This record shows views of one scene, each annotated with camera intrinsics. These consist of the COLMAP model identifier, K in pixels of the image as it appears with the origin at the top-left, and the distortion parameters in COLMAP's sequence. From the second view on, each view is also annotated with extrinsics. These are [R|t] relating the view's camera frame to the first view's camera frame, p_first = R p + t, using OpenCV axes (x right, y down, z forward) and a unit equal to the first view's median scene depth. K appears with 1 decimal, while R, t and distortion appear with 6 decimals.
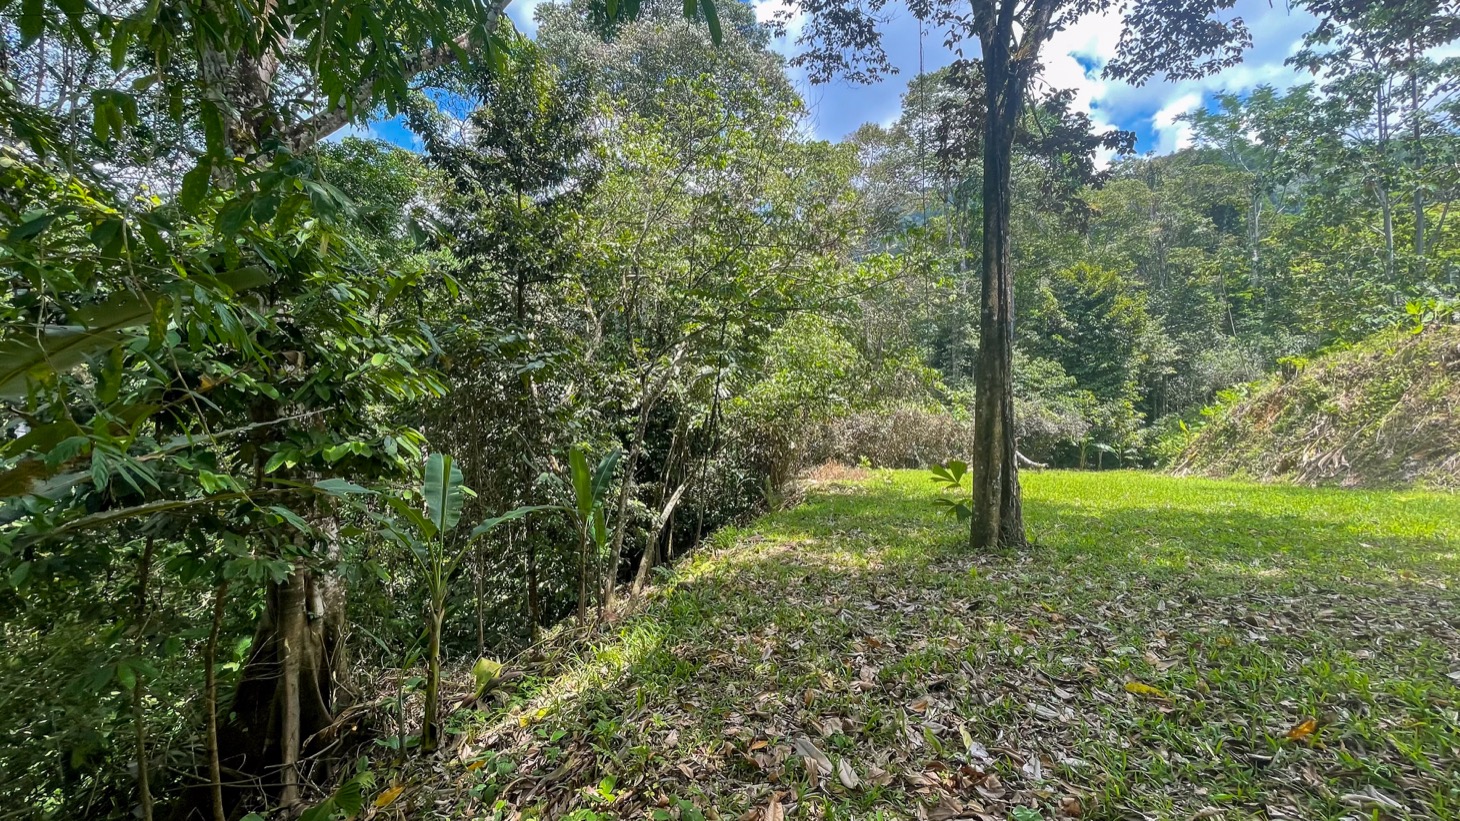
lens RADIAL K [[618.4, 0, 727.5], [0, 618.4, 416.4], [0, 0, 1]] dist [-0.002873, -0.000382]
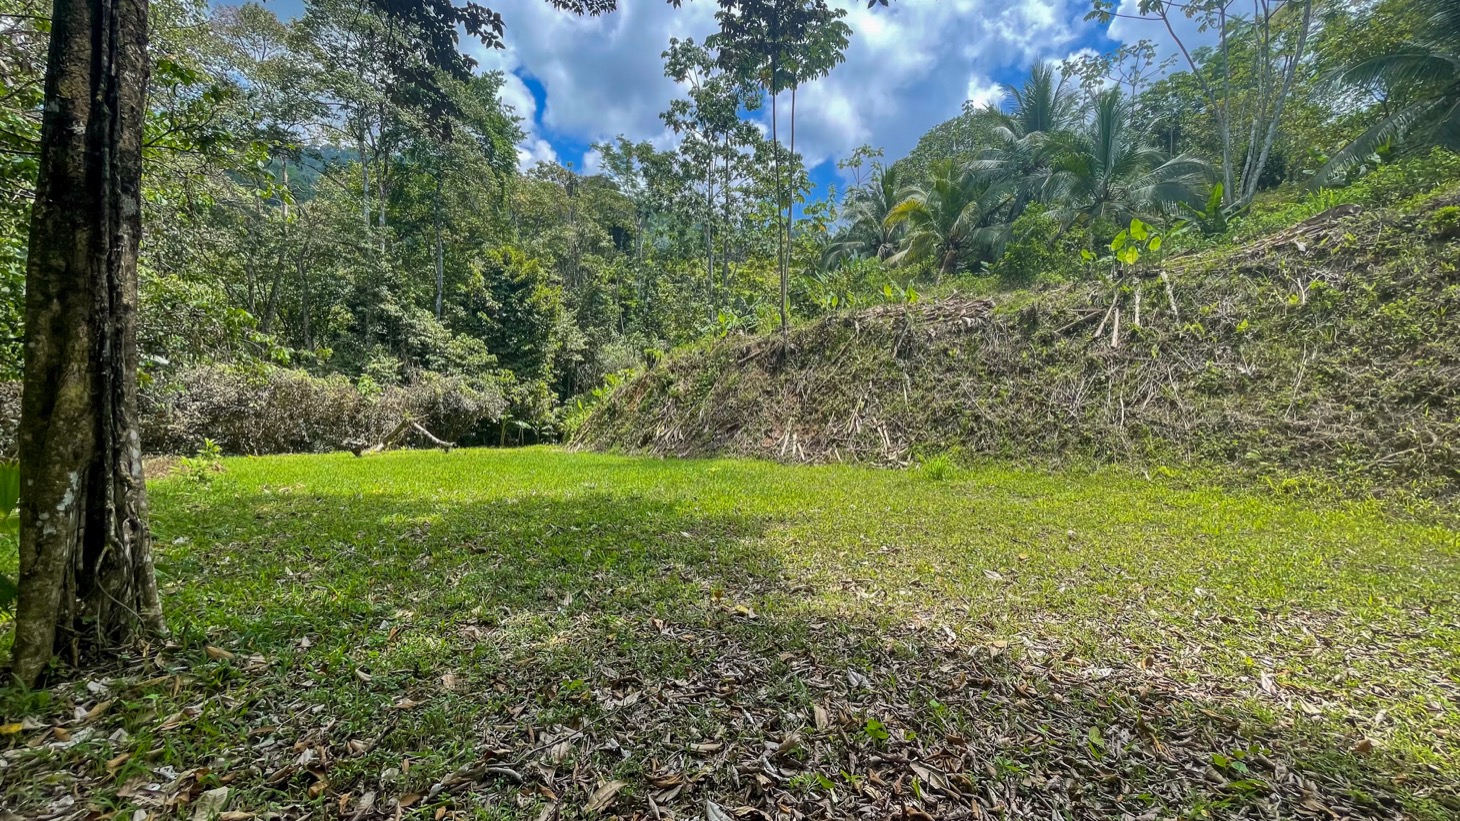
lens RADIAL K [[585.1, 0, 730.0], [0, 585.1, 410.5], [0, 0, 1]] dist [-0.001008, 0.000073]
pose [[0.651643, 0.010670, 0.758451, 0.102245], [-0.030799, 0.999449, 0.012402, 0.003534], [-0.757901, -0.031442, 0.651612, 0.095781]]
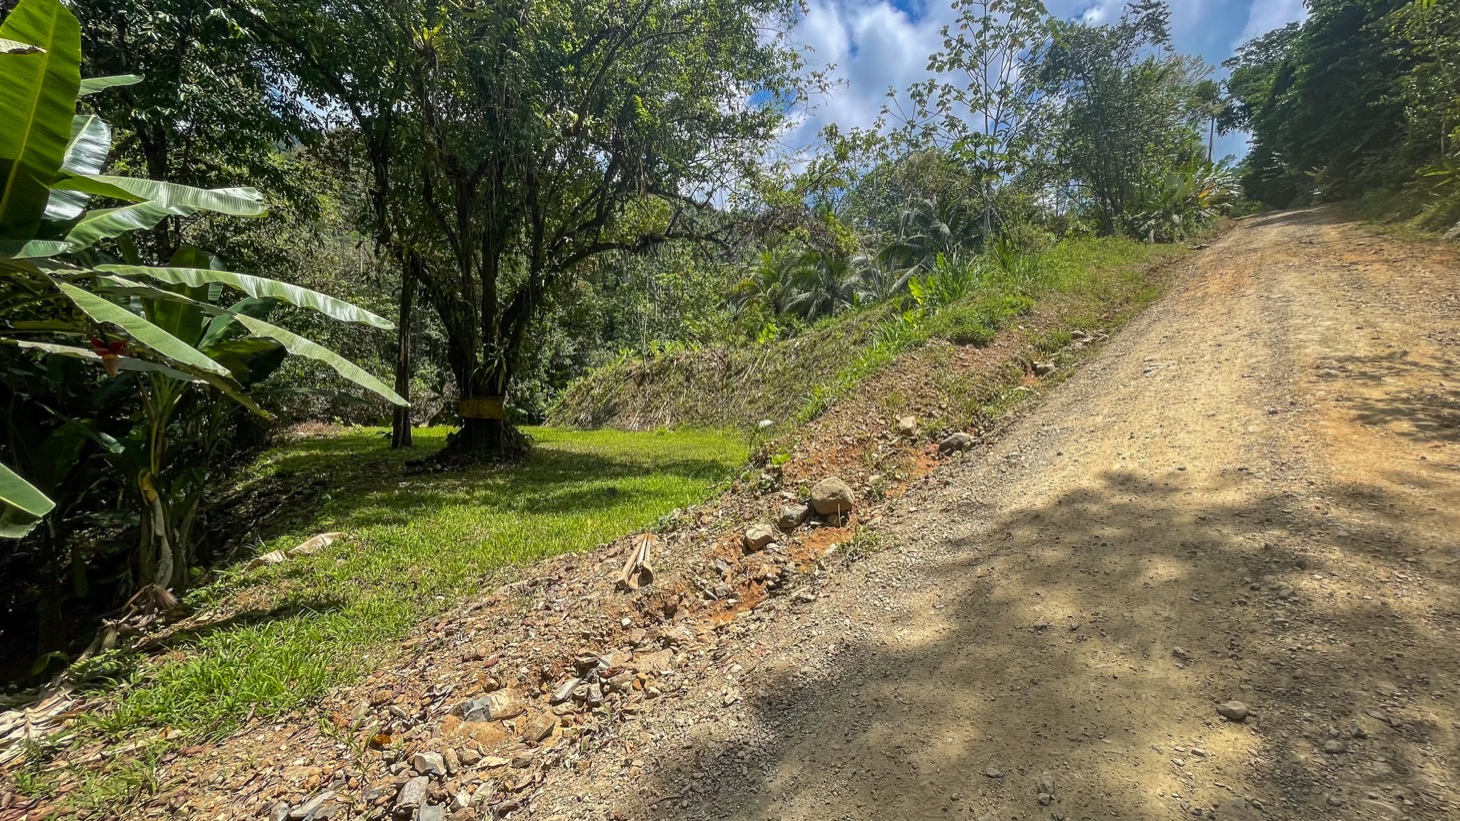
lens RADIAL K [[585.1, 0, 730.0], [0, 585.1, 410.5], [0, 0, 1]] dist [-0.001008, 0.000073]
pose [[0.682163, 0.008151, 0.731154, -0.119416], [-0.045671, 0.998460, 0.031480, -0.025731], [-0.729772, -0.054867, 0.681485, -0.461689]]
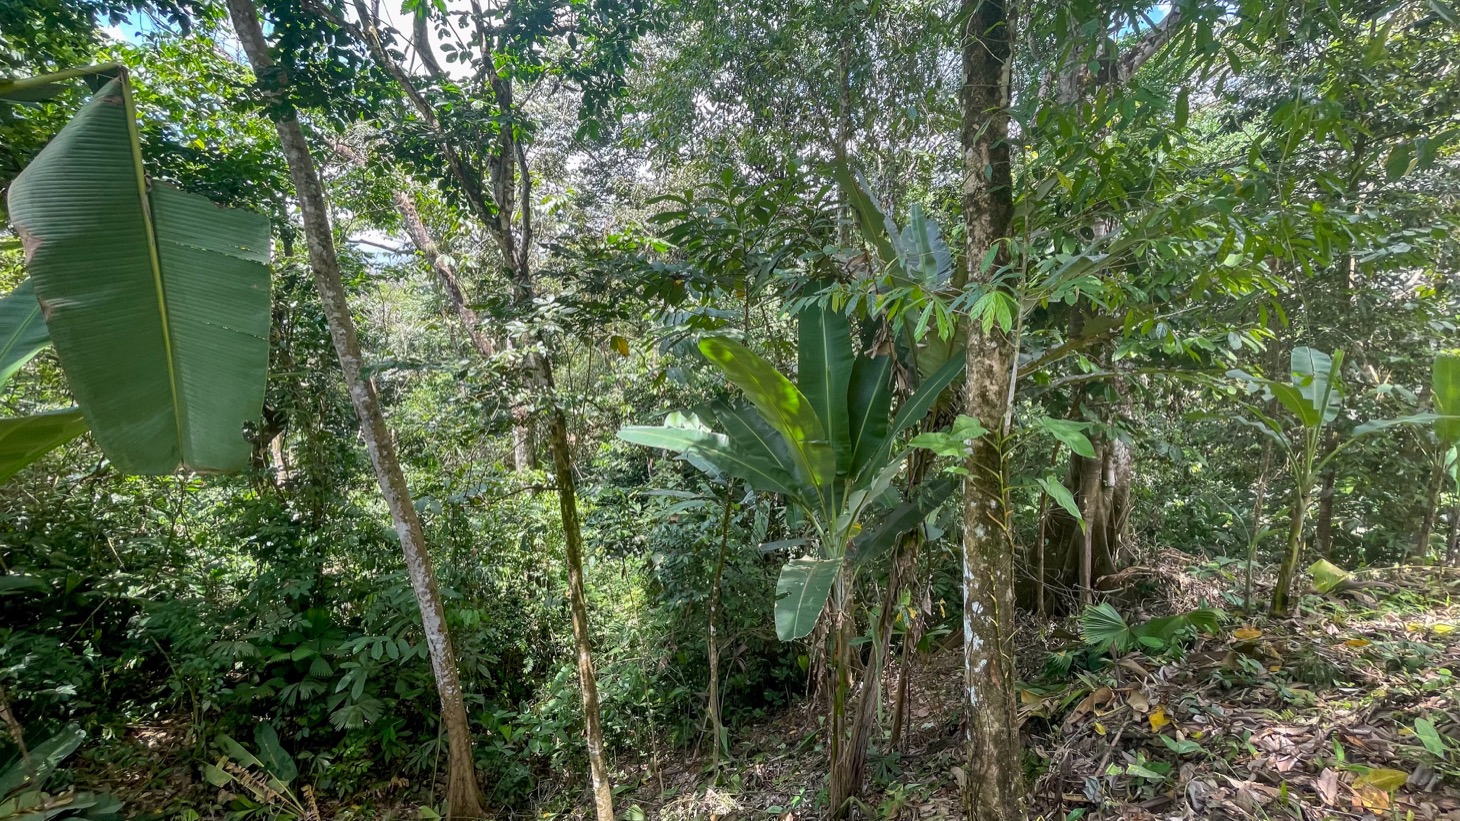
lens RADIAL K [[585.1, 0, 730.0], [0, 585.1, 410.5], [0, 0, 1]] dist [-0.001008, 0.000073]
pose [[0.471901, 0.126938, -0.872466, -0.008863], [0.012778, 0.988492, 0.150730, -0.001027], [0.881559, -0.082278, 0.464849, -0.047087]]
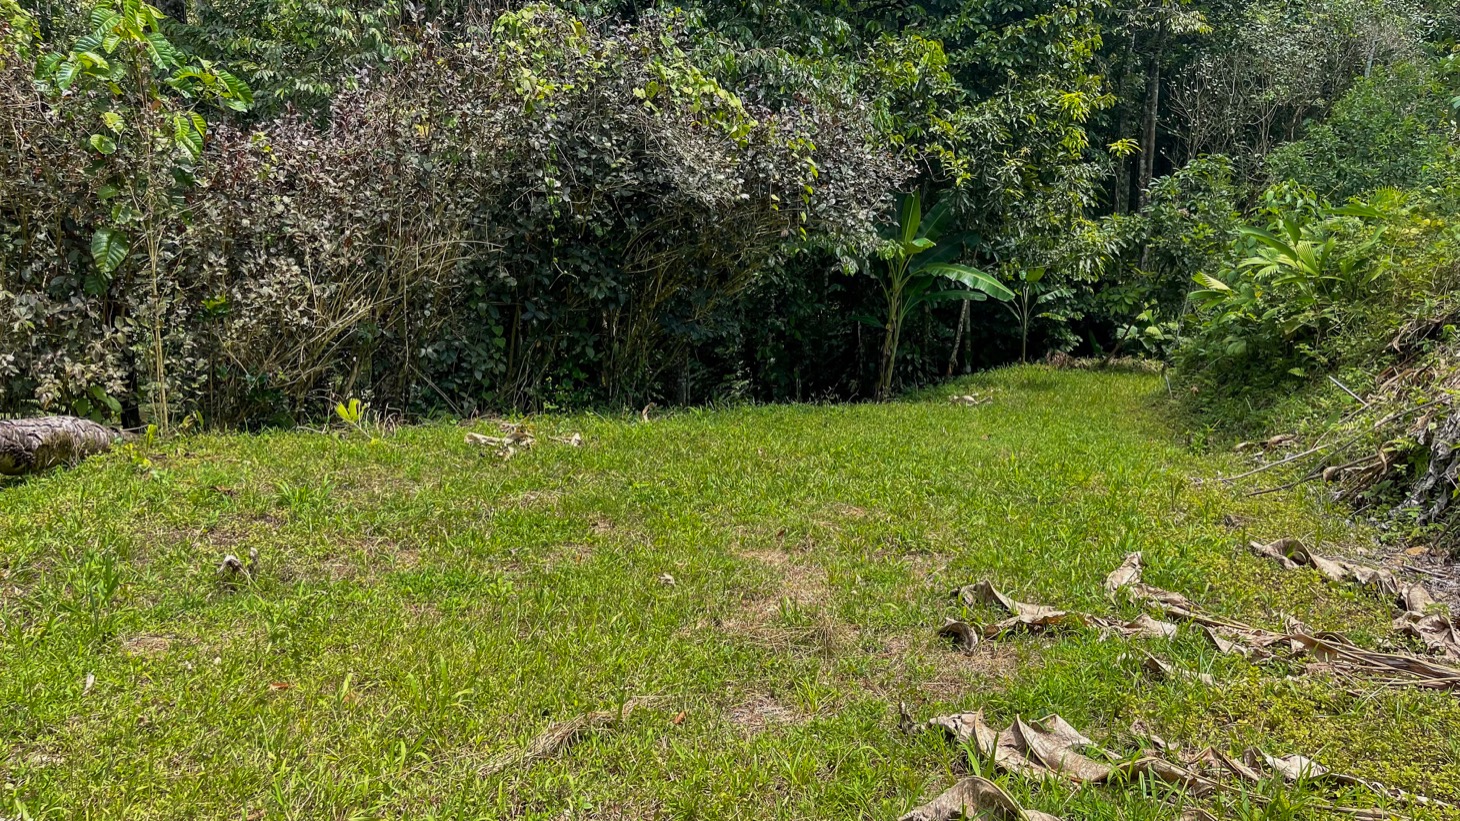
lens RADIAL K [[1080.2, 0, 701.5], [0, 1080.2, 409.5], [0, 0, 1]] dist [-0.000137, -0.000240]
pose [[0.960129, -0.030087, 0.277933, 0.498614], [-0.017835, 0.985574, 0.168303, 0.038475], [-0.278987, -0.166550, 0.945742, 0.797939]]
